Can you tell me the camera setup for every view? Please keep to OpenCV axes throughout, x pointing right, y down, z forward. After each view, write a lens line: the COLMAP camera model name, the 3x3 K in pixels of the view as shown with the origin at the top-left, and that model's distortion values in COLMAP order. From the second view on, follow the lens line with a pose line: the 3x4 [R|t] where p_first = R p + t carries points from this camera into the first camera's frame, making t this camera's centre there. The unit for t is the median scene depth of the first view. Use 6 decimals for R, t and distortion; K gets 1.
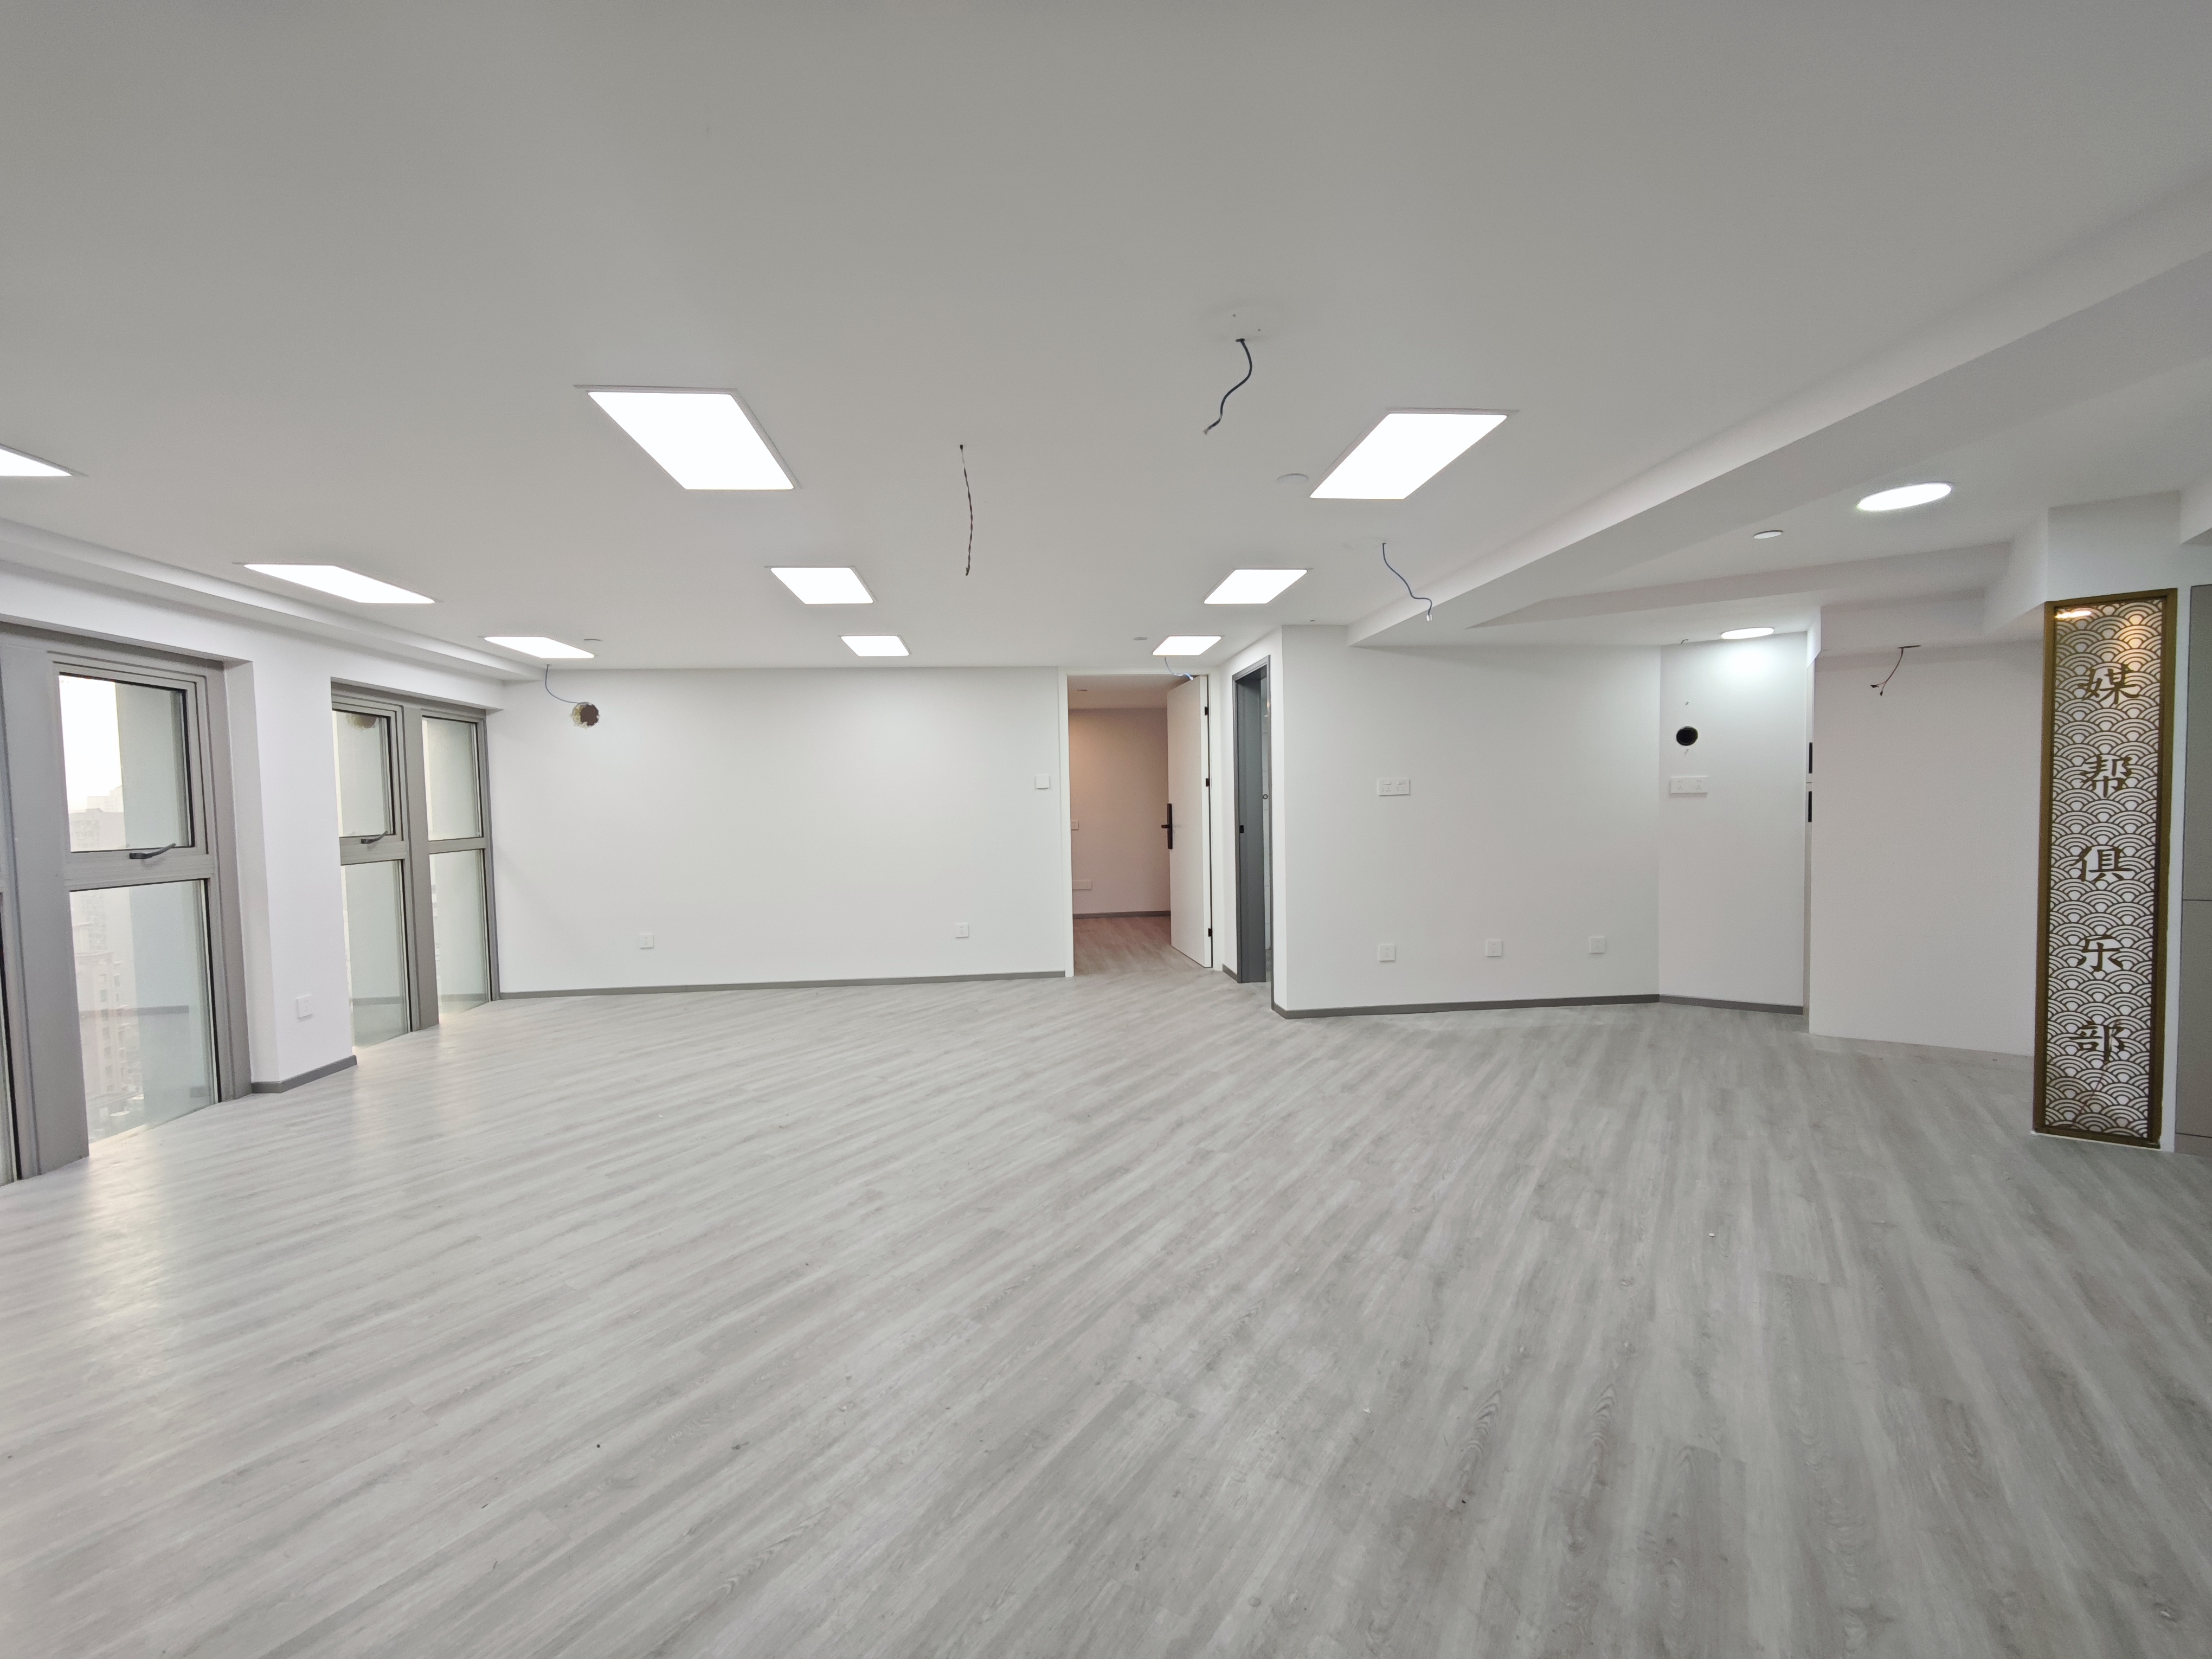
lens RADIAL K [[909.0, 0, 1104.9], [0, 909.0, 835.6], [0, 0, 1]] dist [-0.004684, 0.002792]
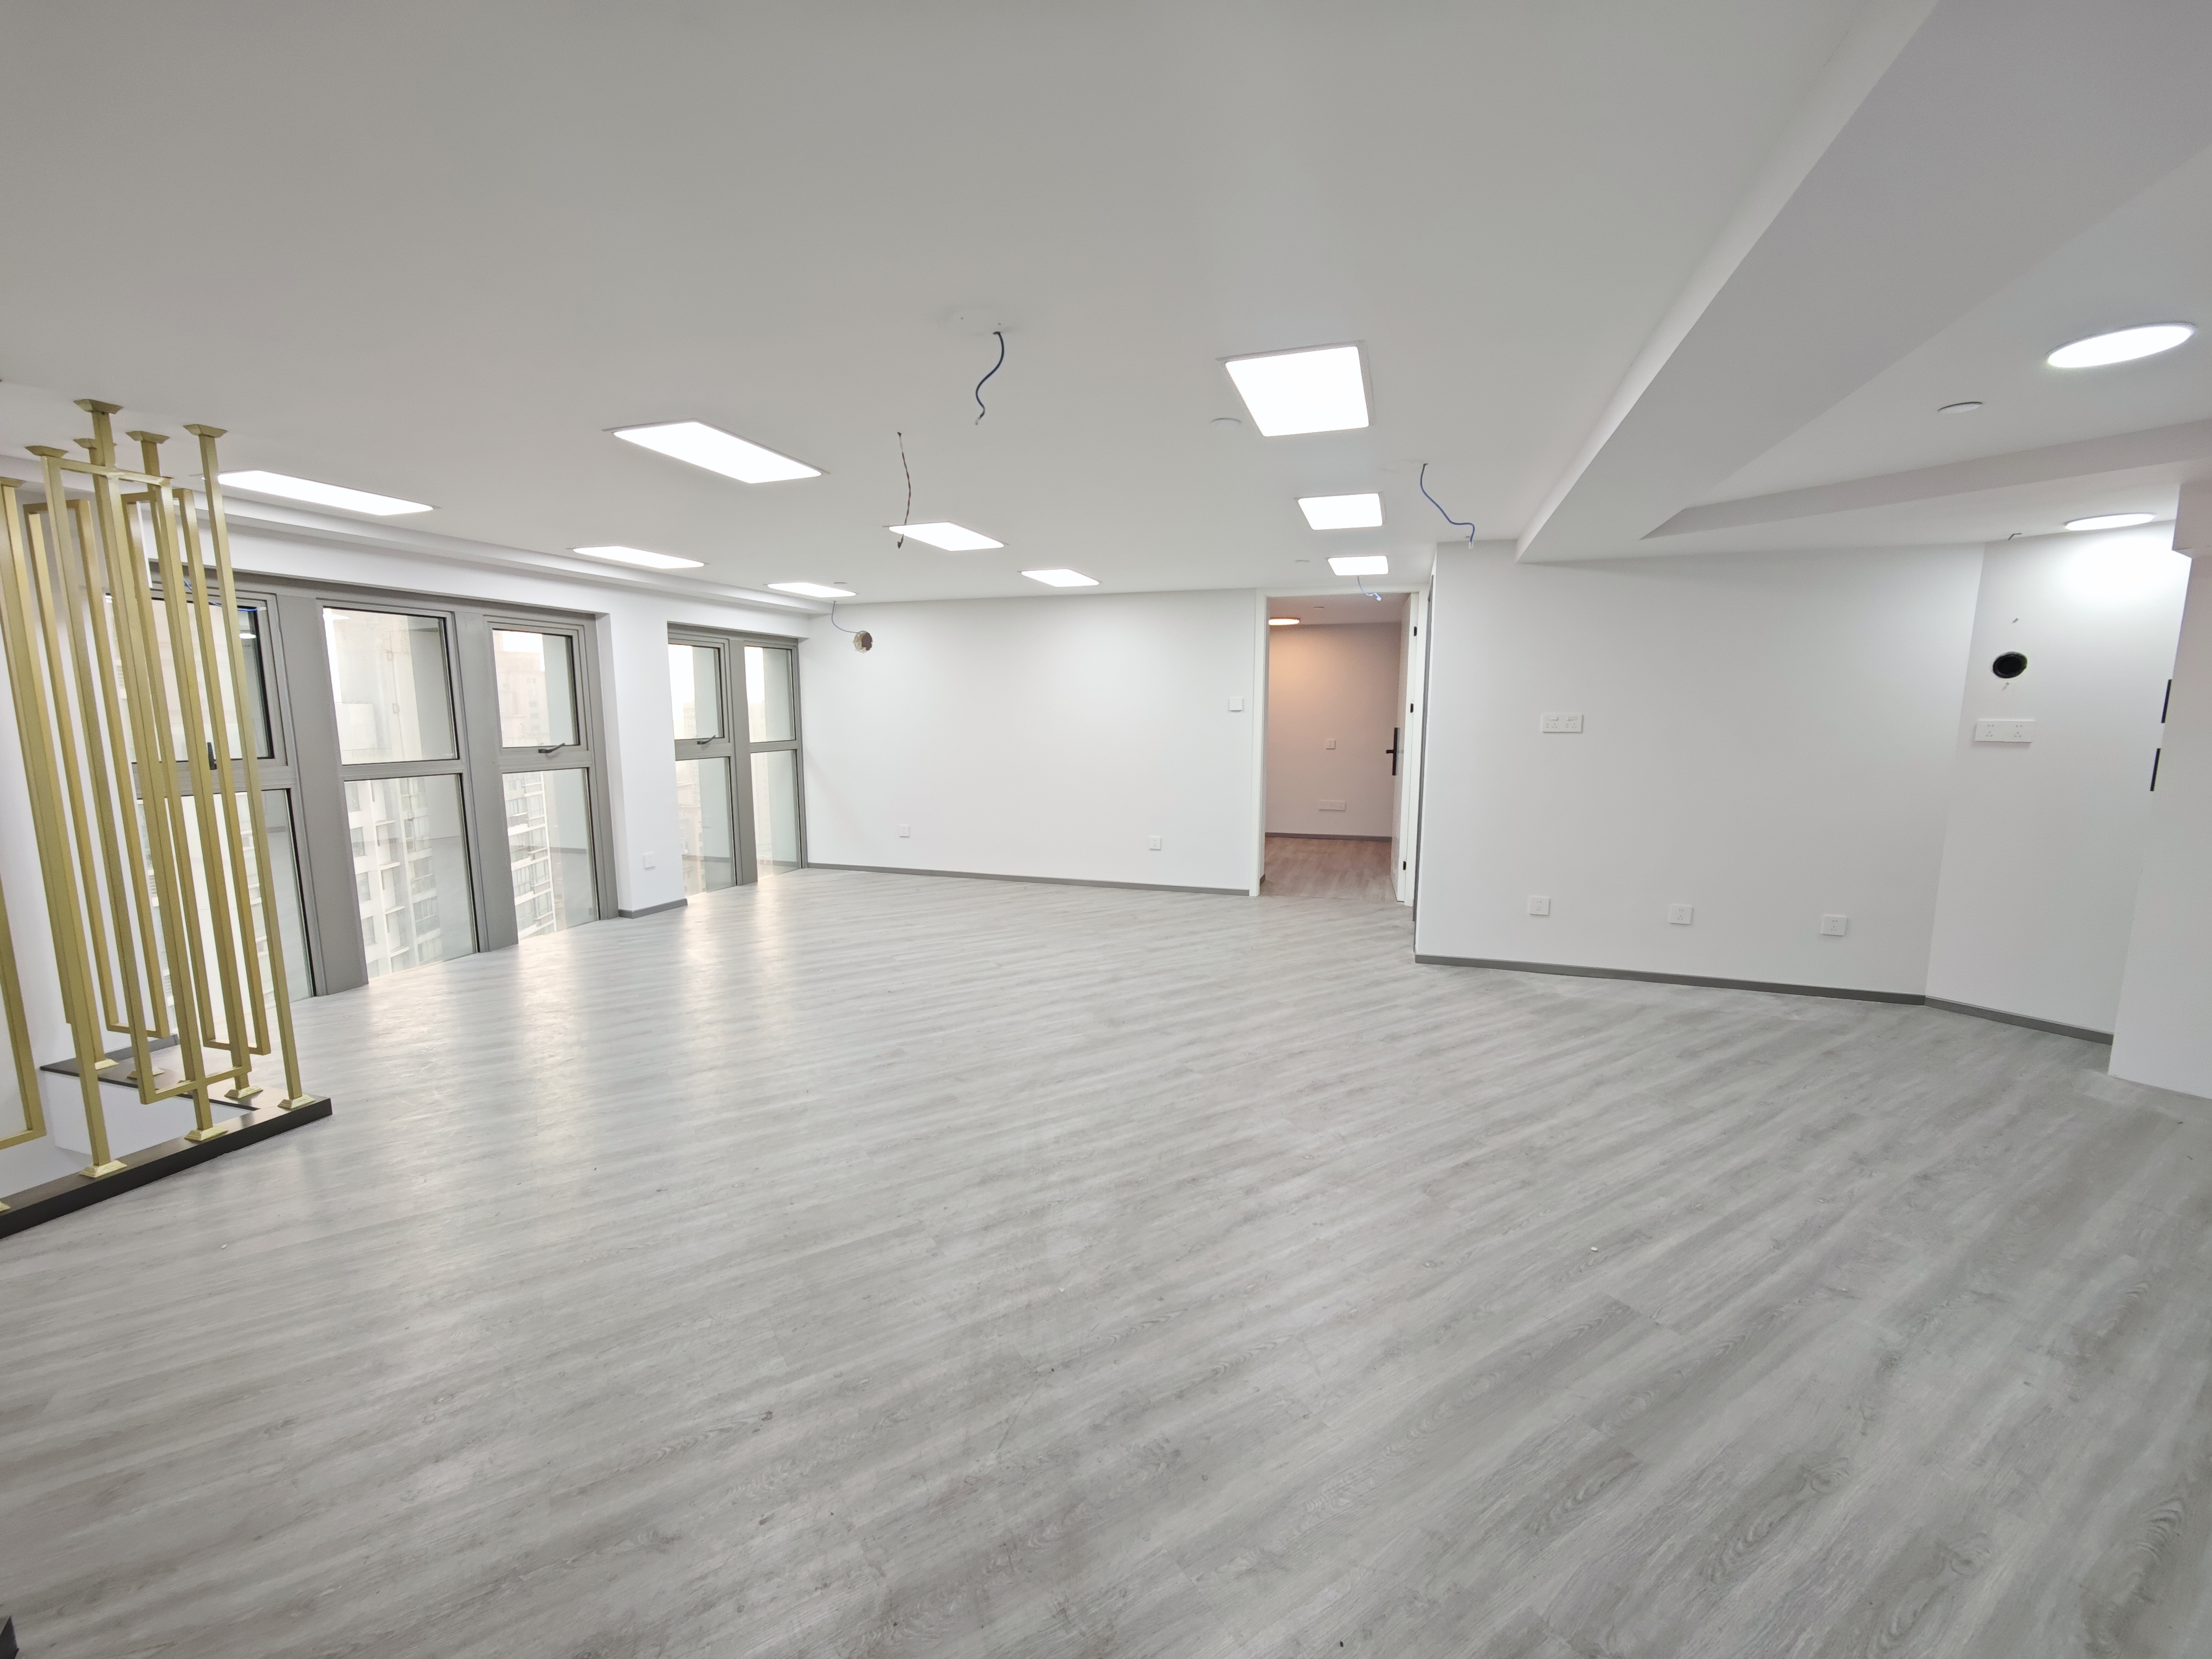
lens RADIAL K [[909.0, 0, 1109.4], [0, 909.0, 835.5], [0, 0, 1]] dist [-0.004684, 0.002792]
pose [[0.914702, 0.077322, -0.396663, 0.338113], [-0.035331, 0.993068, 0.112108, -0.034891], [0.402581, -0.088531, 0.911093, 0.006581]]
